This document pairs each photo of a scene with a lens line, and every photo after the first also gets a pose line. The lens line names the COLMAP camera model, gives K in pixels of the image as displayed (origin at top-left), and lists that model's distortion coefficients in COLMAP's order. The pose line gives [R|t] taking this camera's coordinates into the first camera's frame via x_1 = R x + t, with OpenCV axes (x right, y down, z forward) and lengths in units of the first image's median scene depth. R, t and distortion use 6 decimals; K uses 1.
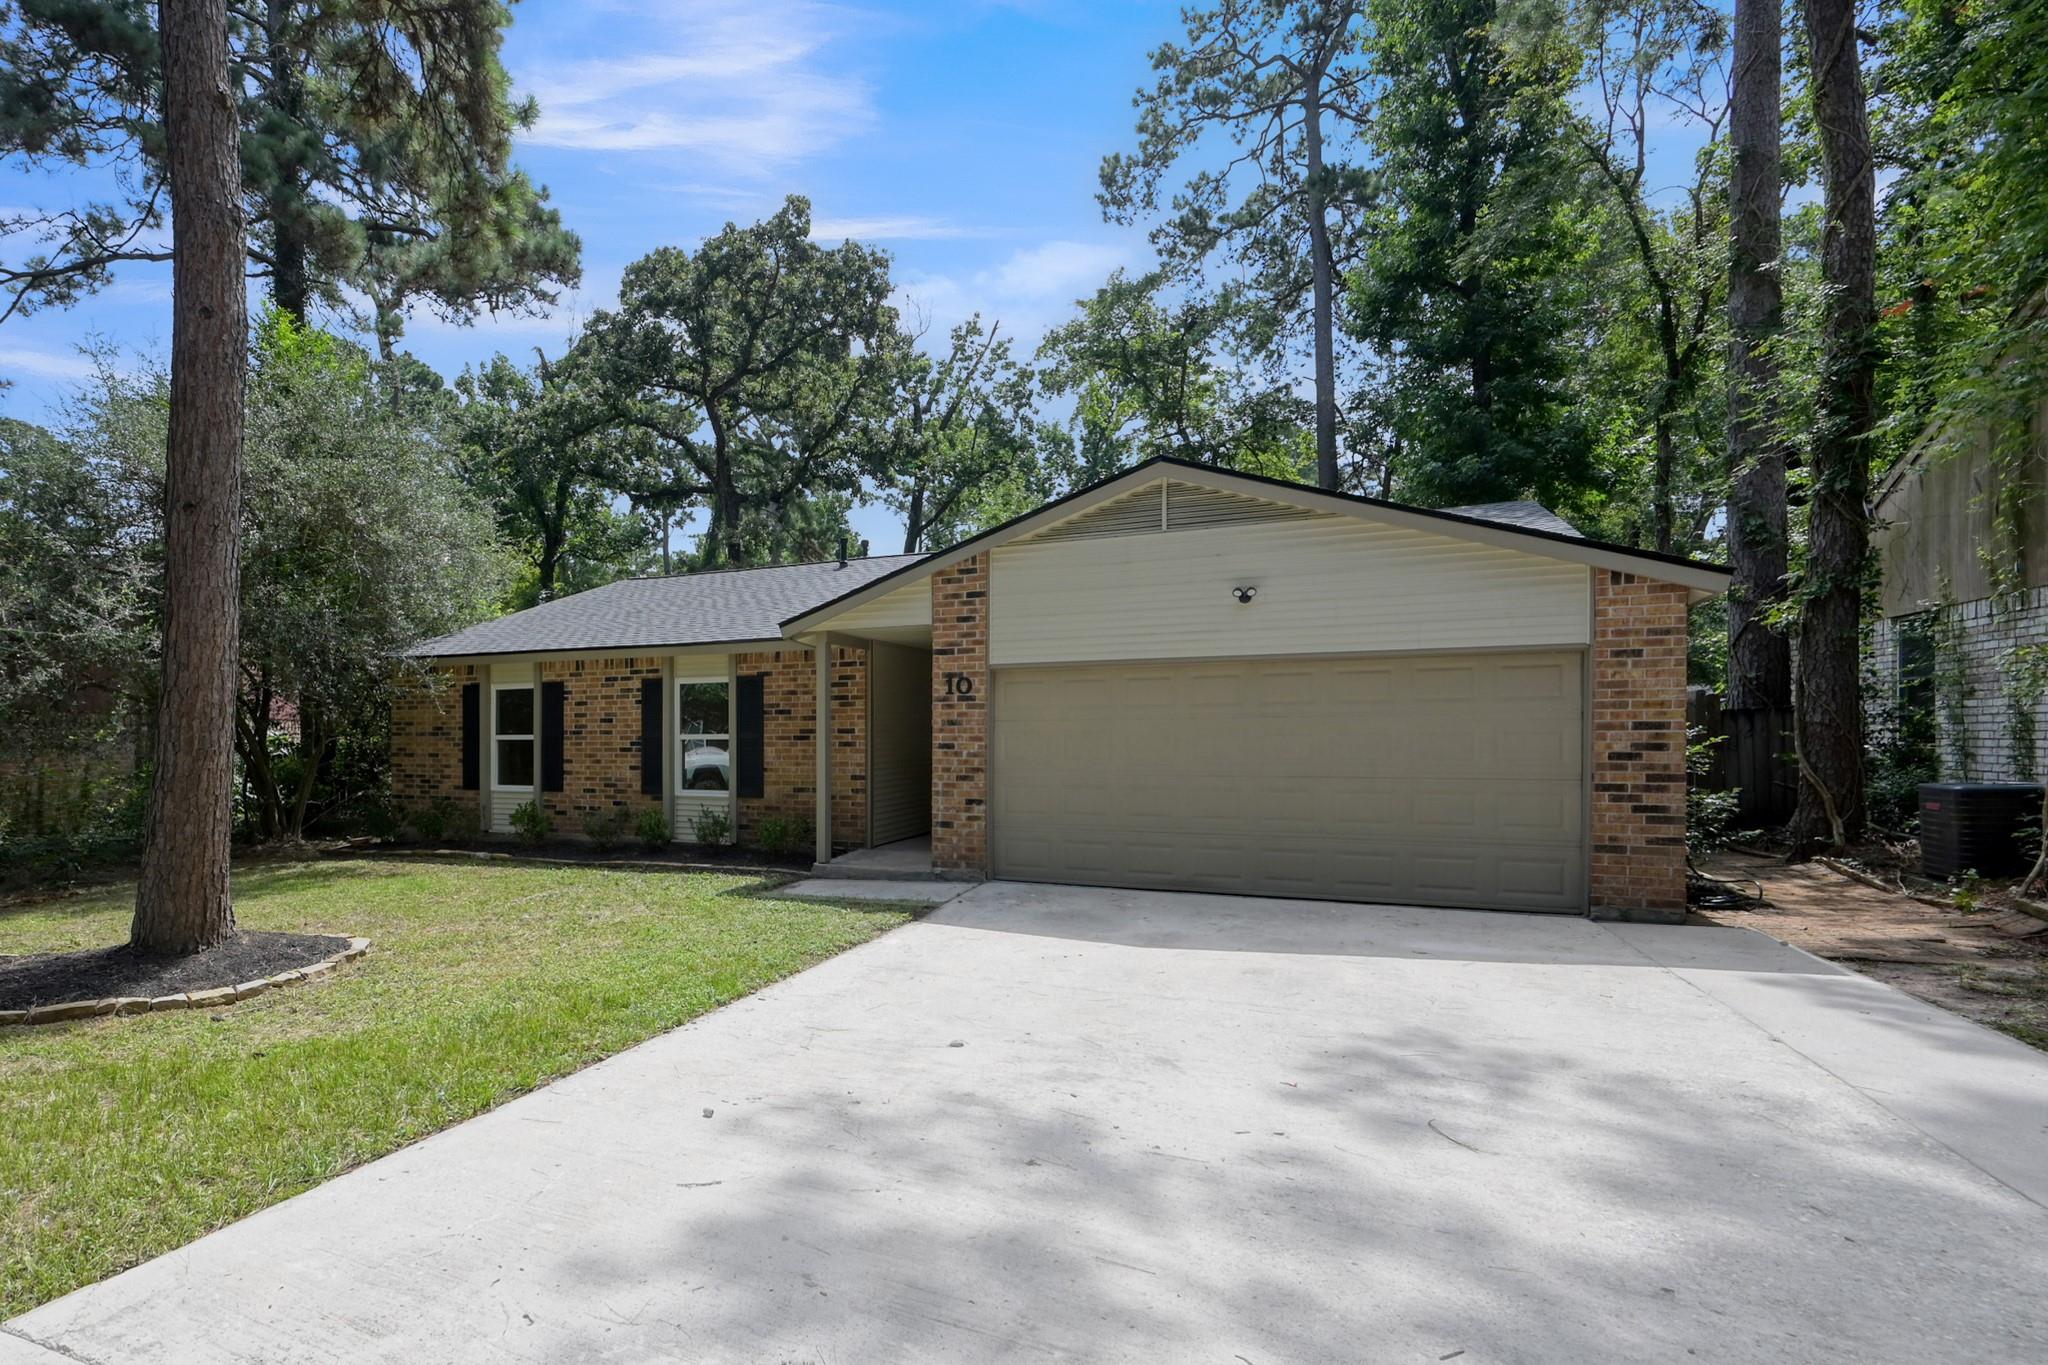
lens RADIAL K [[802.2, 0, 1014.1], [0, 802.2, 709.1], [0, 0, 1]] dist [-0.000236, -0.000084]
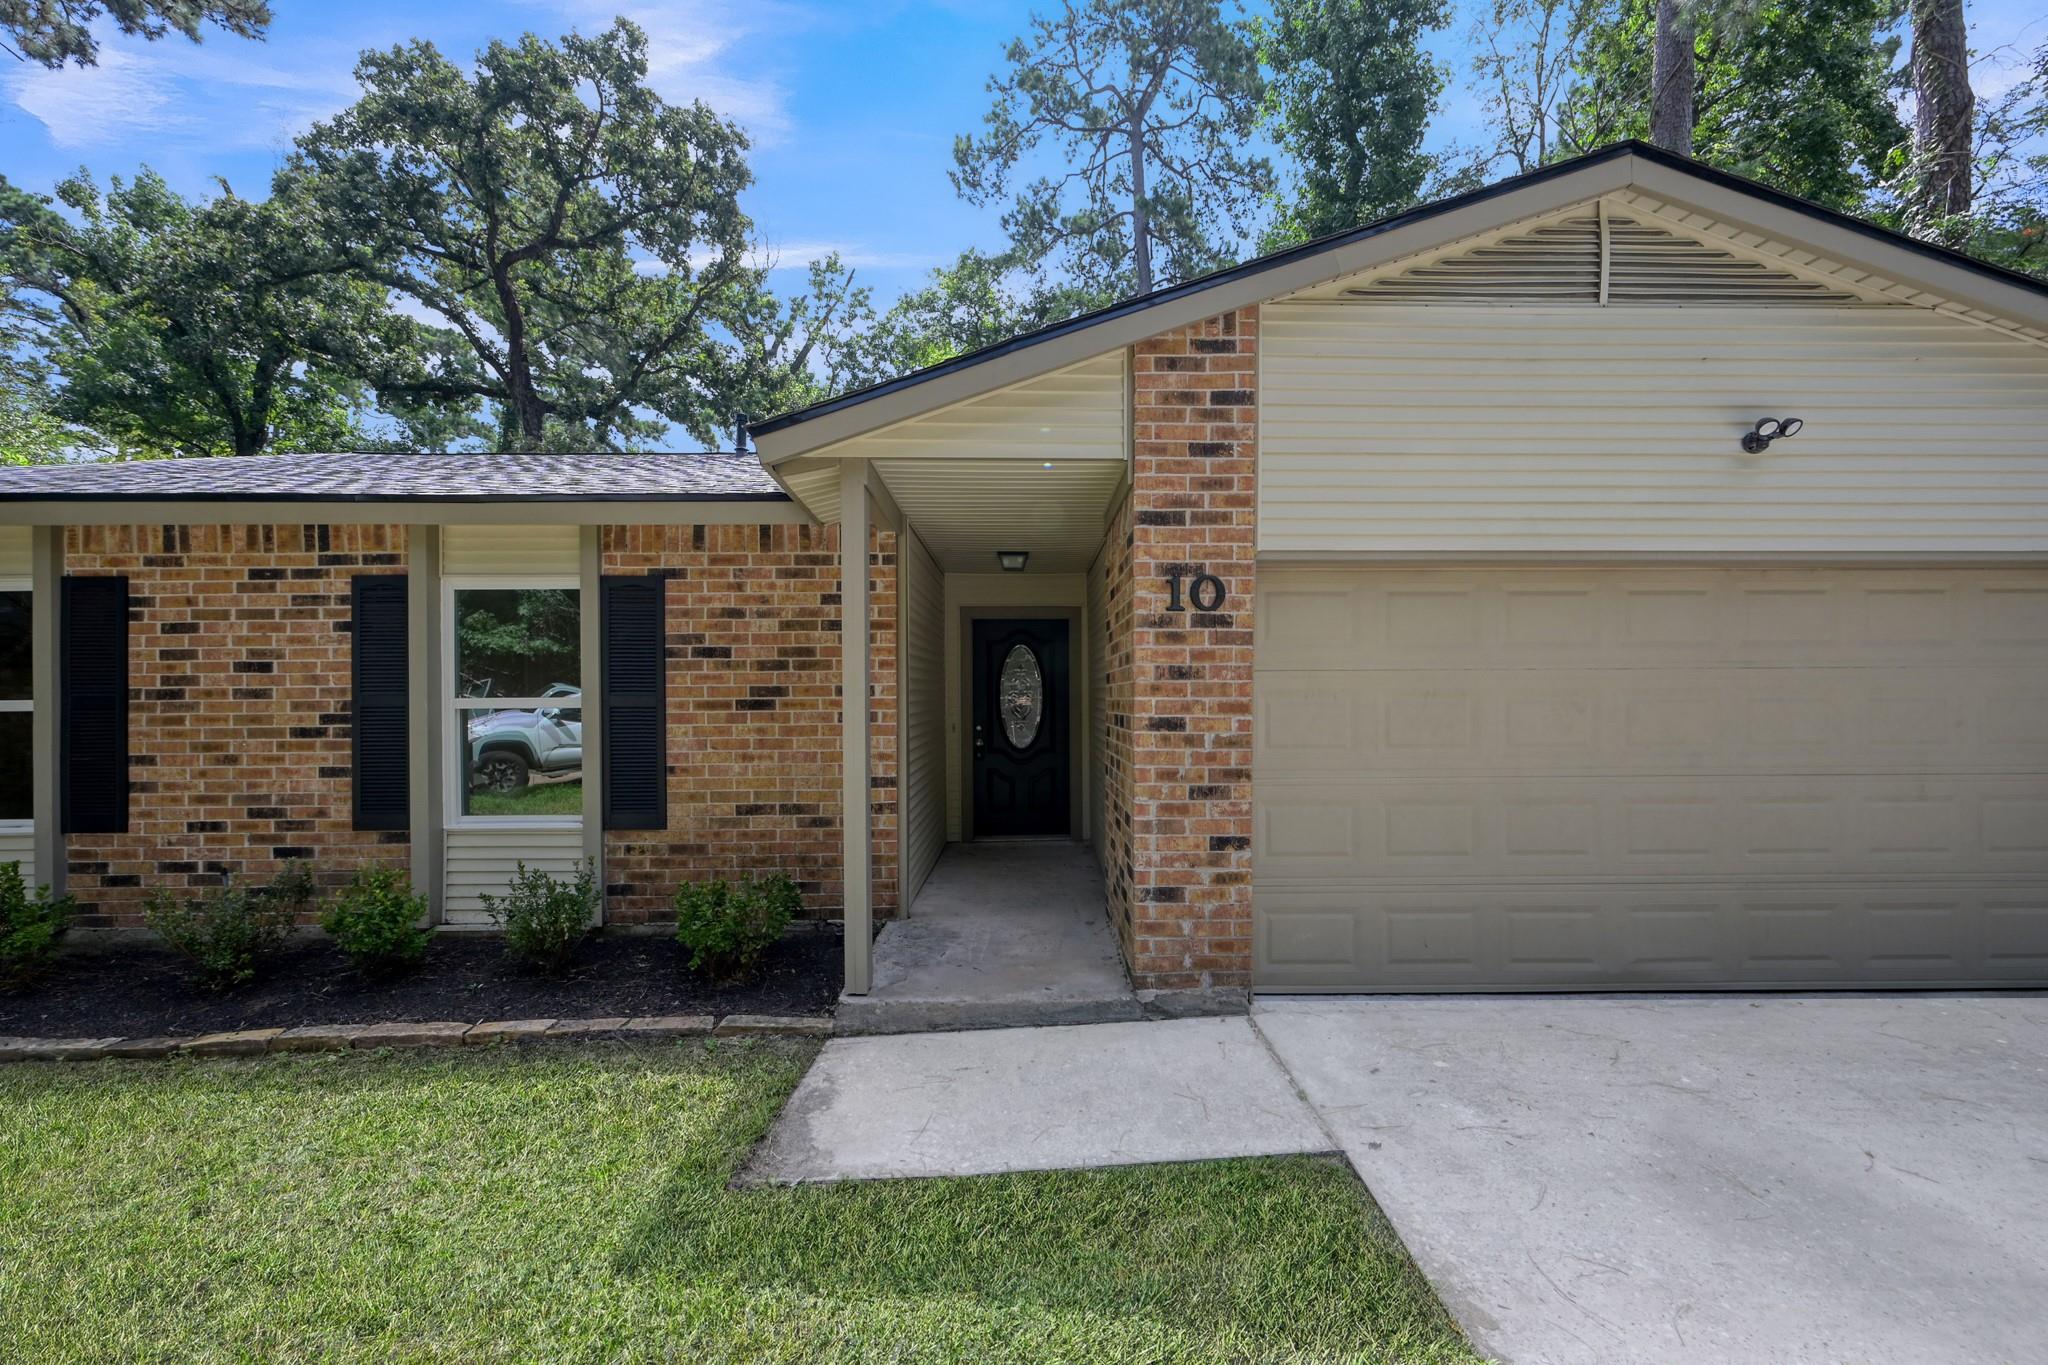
lens RADIAL K [[797.4, 0, 1152.3], [0, 797.4, 689.3], [0, 0, 1]] dist [-0.002427, -0.000632]
pose [[0.947923, 0.002159, 0.318493, -0.186419], [-0.009534, 0.999721, 0.021600, 0.012917], [-0.318358, -0.023512, 0.947679, 0.448310]]
